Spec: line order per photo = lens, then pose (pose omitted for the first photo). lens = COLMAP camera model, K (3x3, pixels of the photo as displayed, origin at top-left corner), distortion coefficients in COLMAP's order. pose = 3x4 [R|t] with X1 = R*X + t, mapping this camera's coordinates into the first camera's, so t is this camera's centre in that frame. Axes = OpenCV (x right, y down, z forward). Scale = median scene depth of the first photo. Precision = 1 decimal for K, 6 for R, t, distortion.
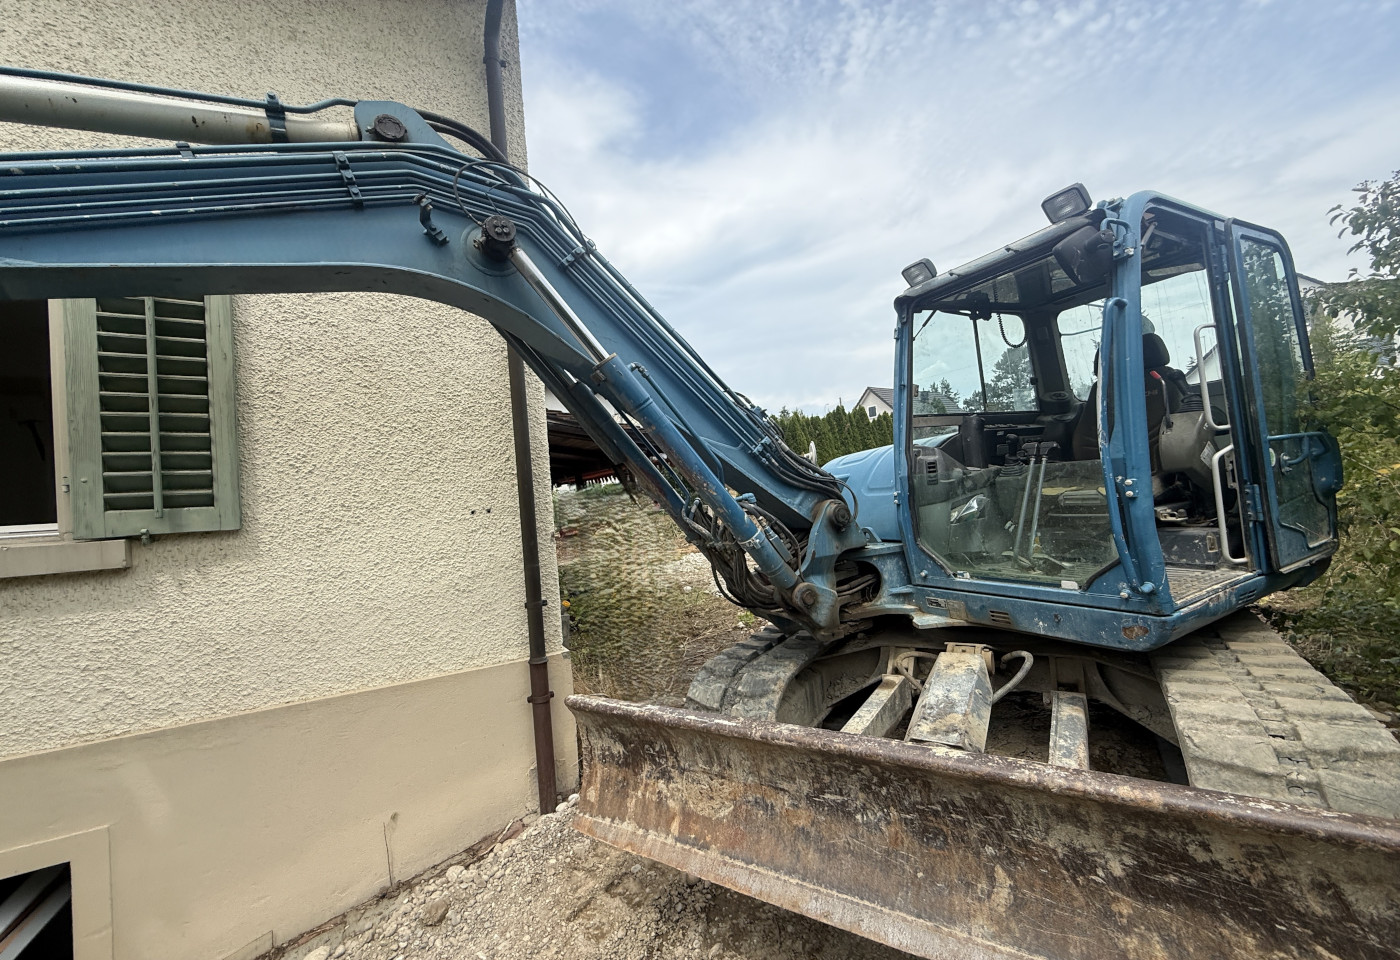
lens RADIAL K [[554.6, 0, 700.0], [0, 554.6, 480.0], [0, 0, 1]] dist [-0.001042, 0.000494]
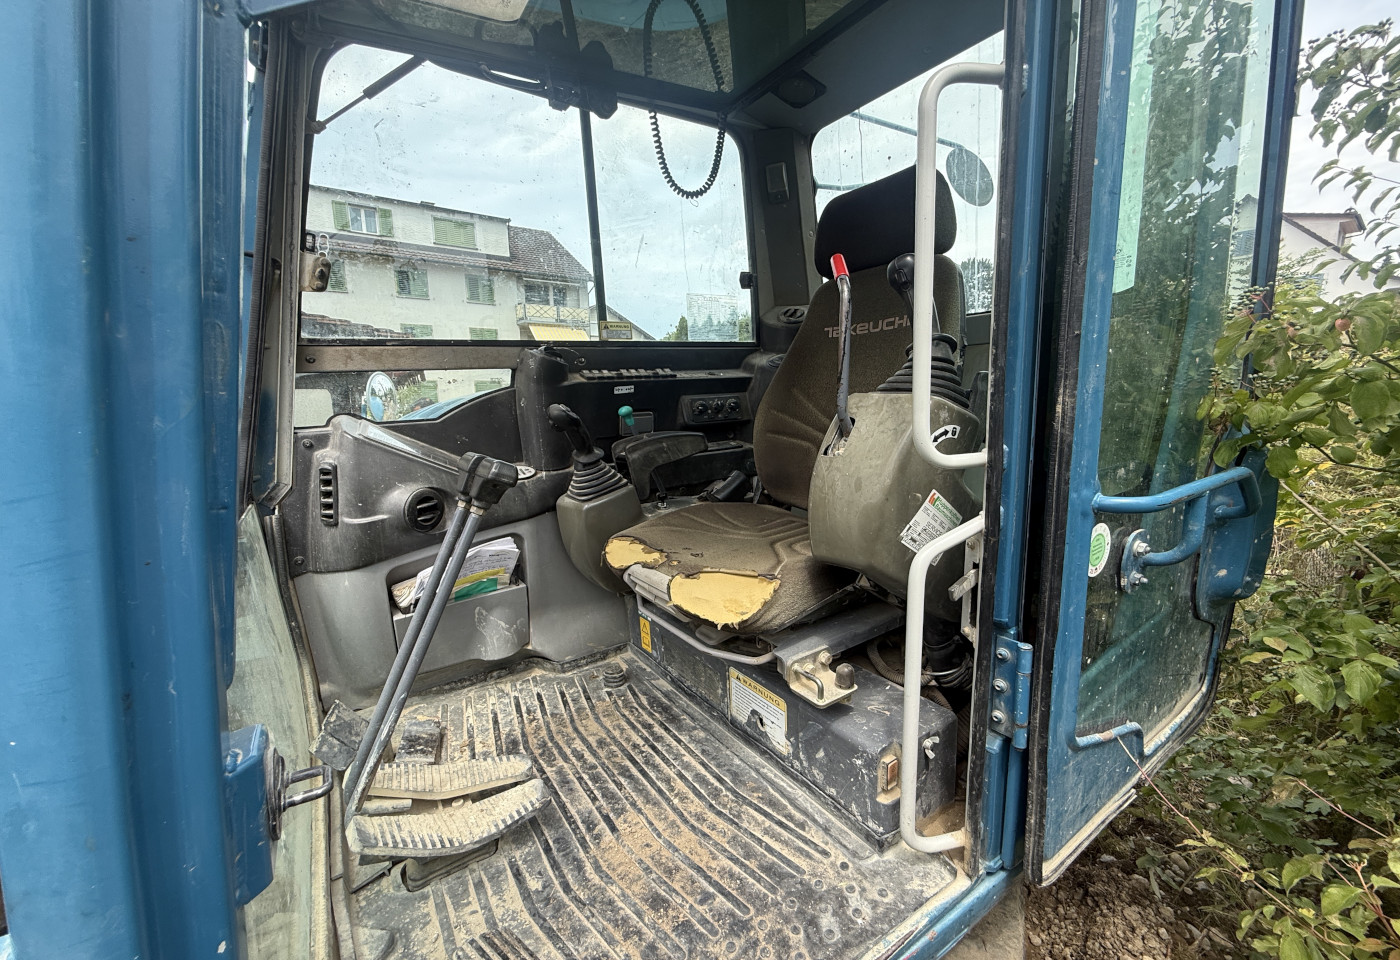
lens RADIAL K [[546.2, 0, 699.2], [0, 546.2, 500.4], [0, 0, 1]] dist [0.002295, 0.000173]
pose [[0.994686, 0.040120, 0.094820, 0.909393], [-0.059360, 0.975950, 0.209755, -0.150081], [-0.084125, -0.214269, 0.973145, 0.844975]]
